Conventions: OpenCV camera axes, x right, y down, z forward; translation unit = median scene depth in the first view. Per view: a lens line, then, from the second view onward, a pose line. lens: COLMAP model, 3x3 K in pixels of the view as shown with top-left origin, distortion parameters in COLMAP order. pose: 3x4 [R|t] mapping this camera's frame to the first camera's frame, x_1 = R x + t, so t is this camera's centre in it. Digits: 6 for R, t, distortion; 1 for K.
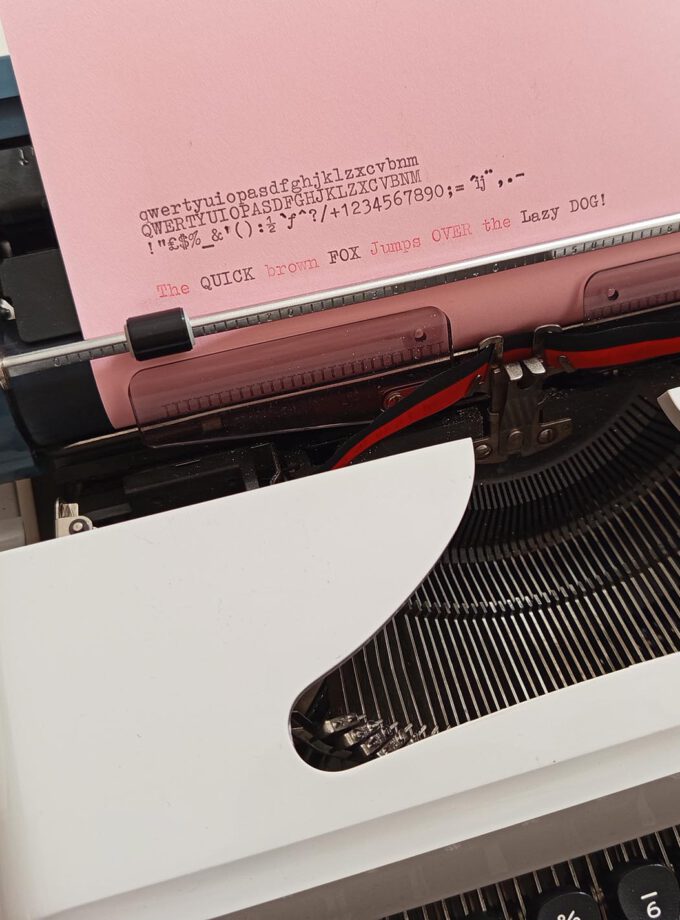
lens RADIAL K [[930.2, 0, 387.1], [0, 930.2, 411.8], [0, 0, 1]] dist [0.009335, -0.003571]
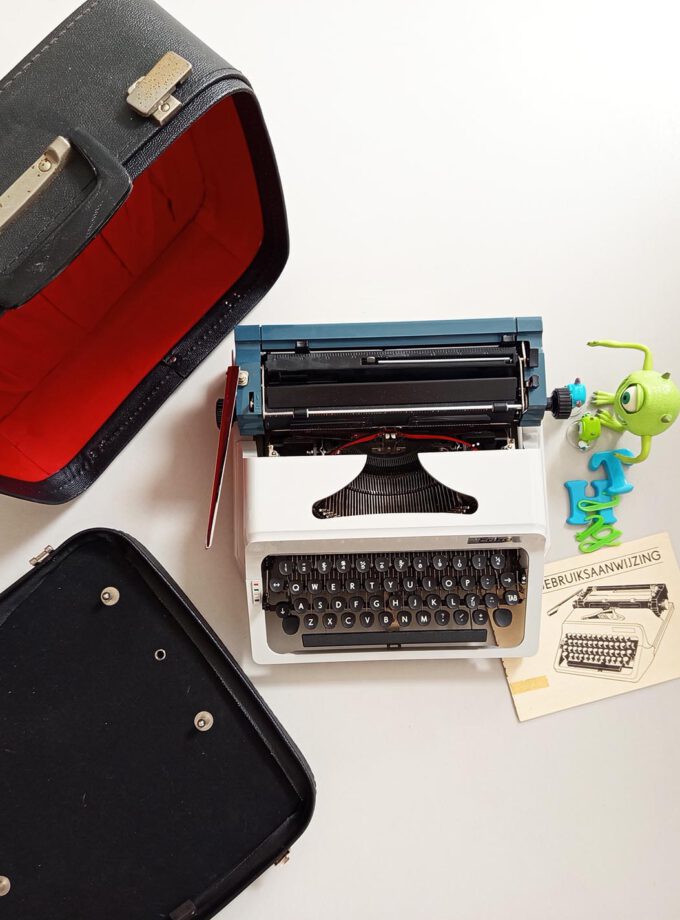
lens RADIAL K [[780.9, 0, 340.0], [0, 780.9, 460.0], [0, 0, 1]] dist [0.049293, -0.000942]
pose [[0.969003, 0.228675, -0.093490, 0.295554], [-0.201566, 0.950617, 0.236006, -0.730545], [0.142842, -0.209846, 0.967244, -2.351986]]
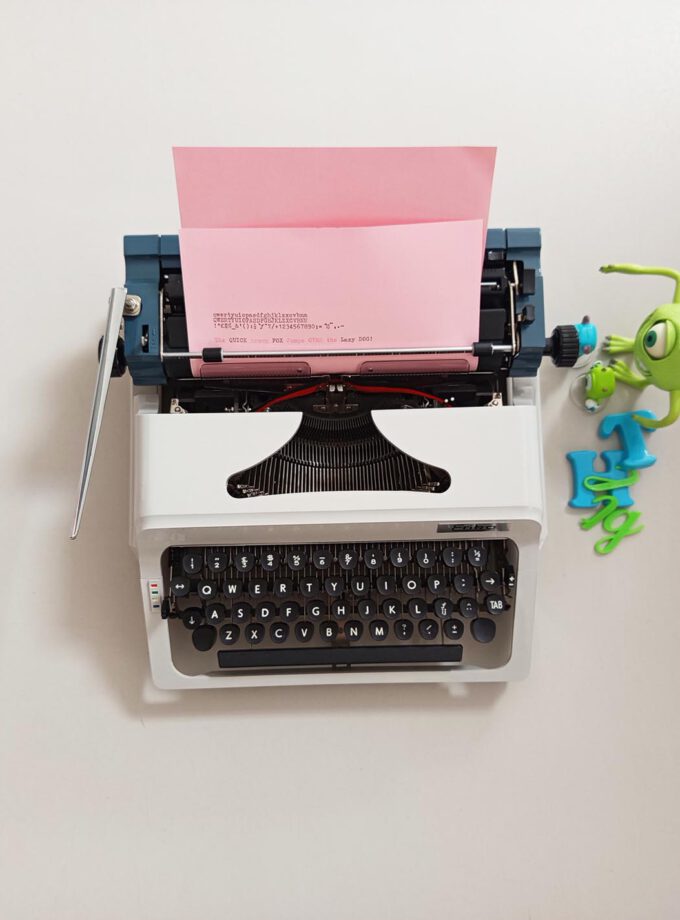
lens RADIAL K [[810.0, 0, 340.0], [0, 810.0, 460.0], [0, 0, 1]] dist [0.048791, -0.007755]
pose [[0.968371, 0.237613, -0.076143, 0.439325], [-0.211305, 0.943250, 0.256183, -0.520511], [0.132694, -0.231991, 0.963625, -1.573122]]
